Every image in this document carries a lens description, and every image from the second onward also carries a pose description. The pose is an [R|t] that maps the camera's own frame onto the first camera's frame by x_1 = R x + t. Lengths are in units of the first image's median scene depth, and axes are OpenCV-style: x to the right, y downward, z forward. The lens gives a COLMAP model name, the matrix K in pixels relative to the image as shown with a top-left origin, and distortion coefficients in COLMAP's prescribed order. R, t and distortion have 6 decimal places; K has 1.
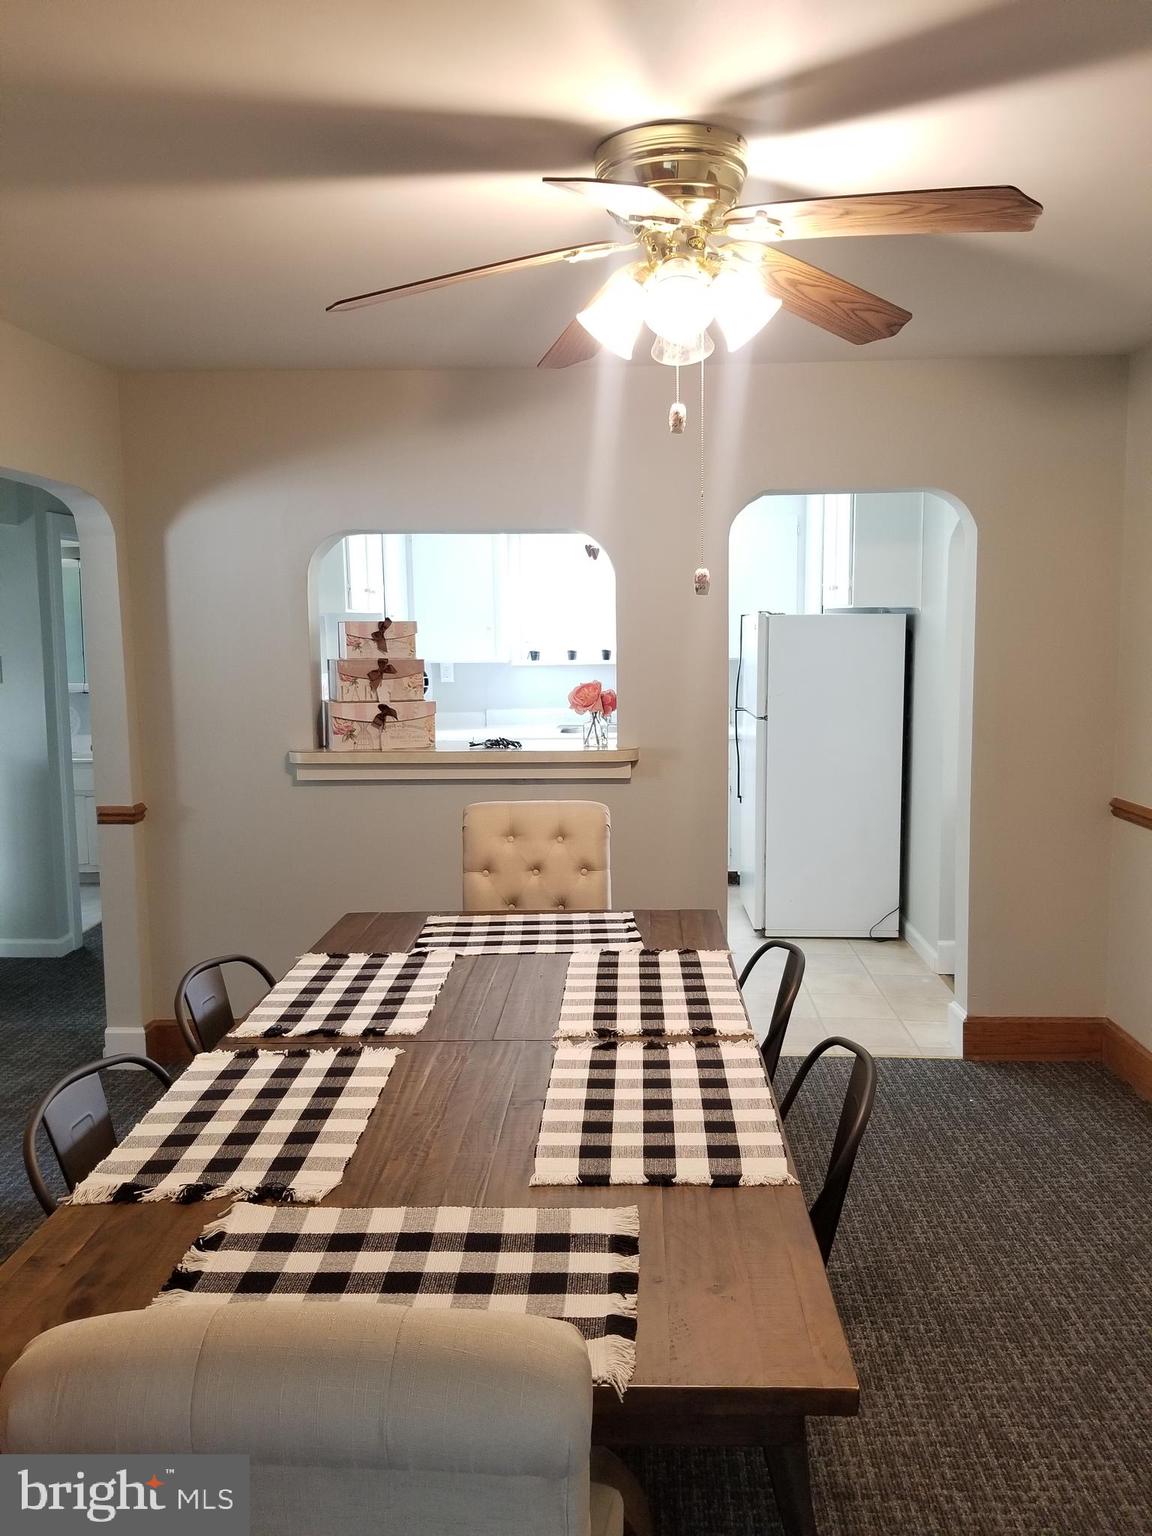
lens RADIAL K [[1235.8, 0, 586.5], [0, 1235.8, 767.7], [0, 0, 1]] dist [0.030348, -0.041016]
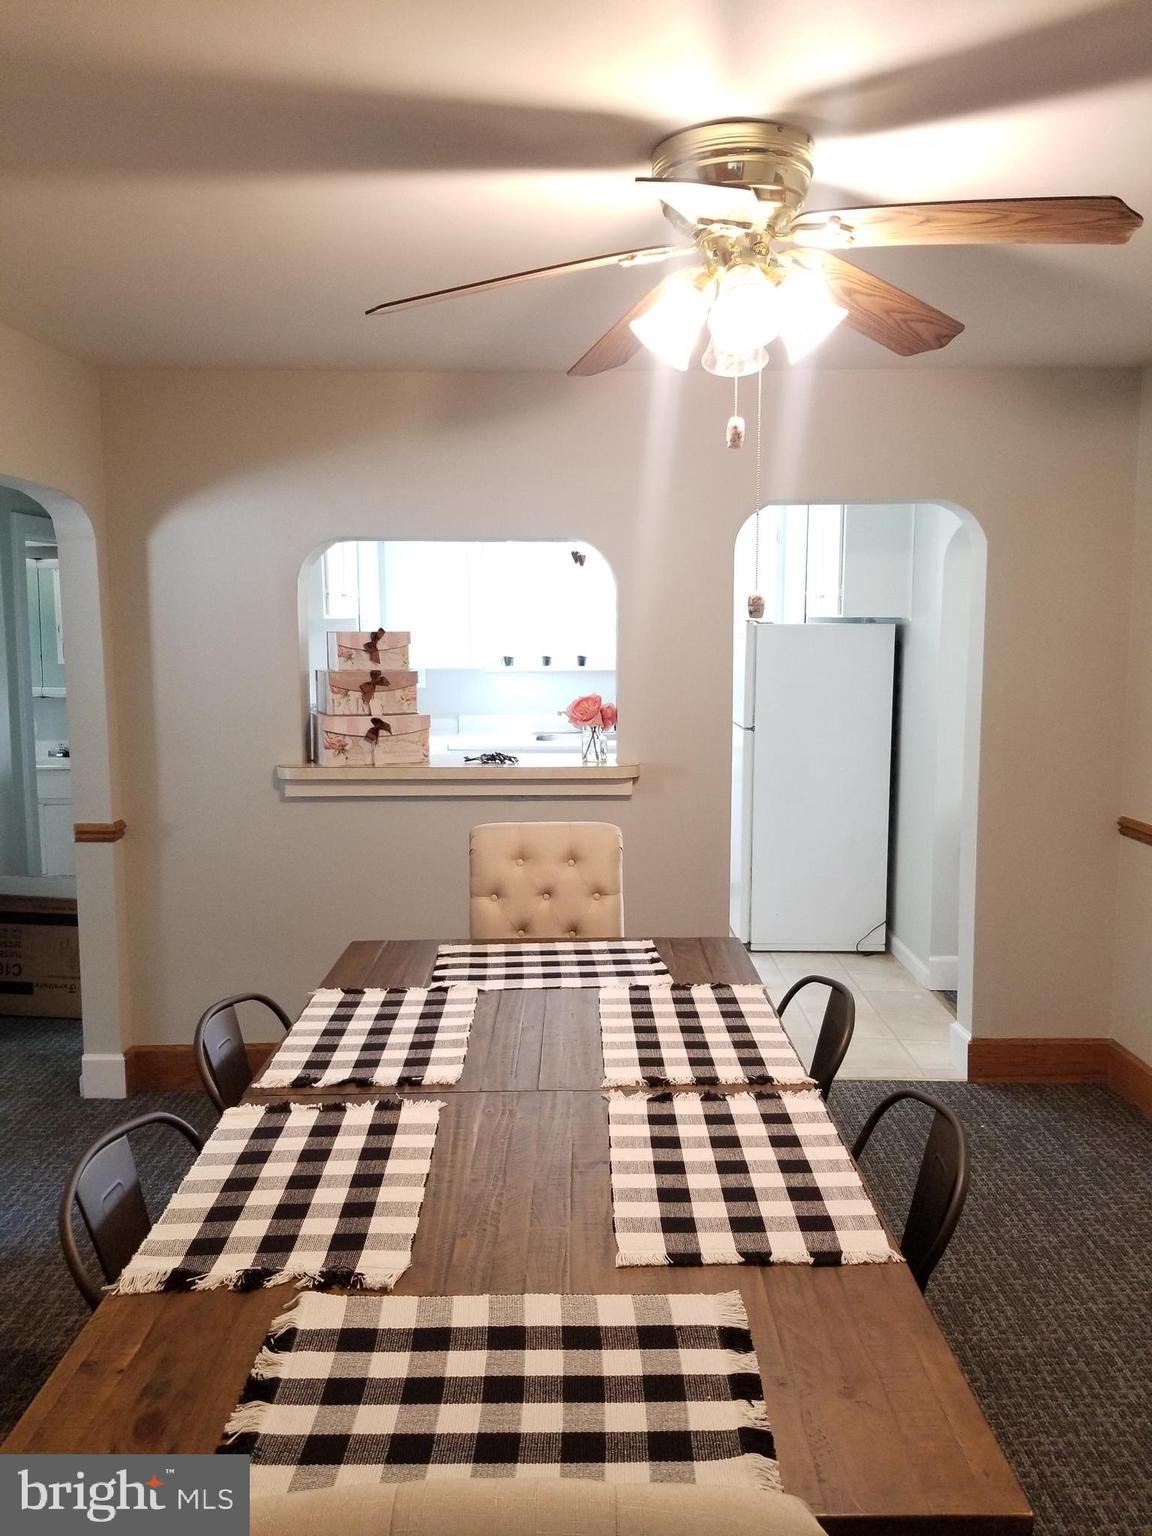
lens RADIAL K [[1235.8, 0, 573.2], [0, 1235.8, 768.2], [0, 0, 1]] dist [0.030348, -0.041016]
pose [[0.999265, 0.003118, 0.038219, -0.081098], [-0.003256, 0.999988, 0.003536, -0.027104], [-0.038207, -0.003658, 0.999263, 0.053489]]
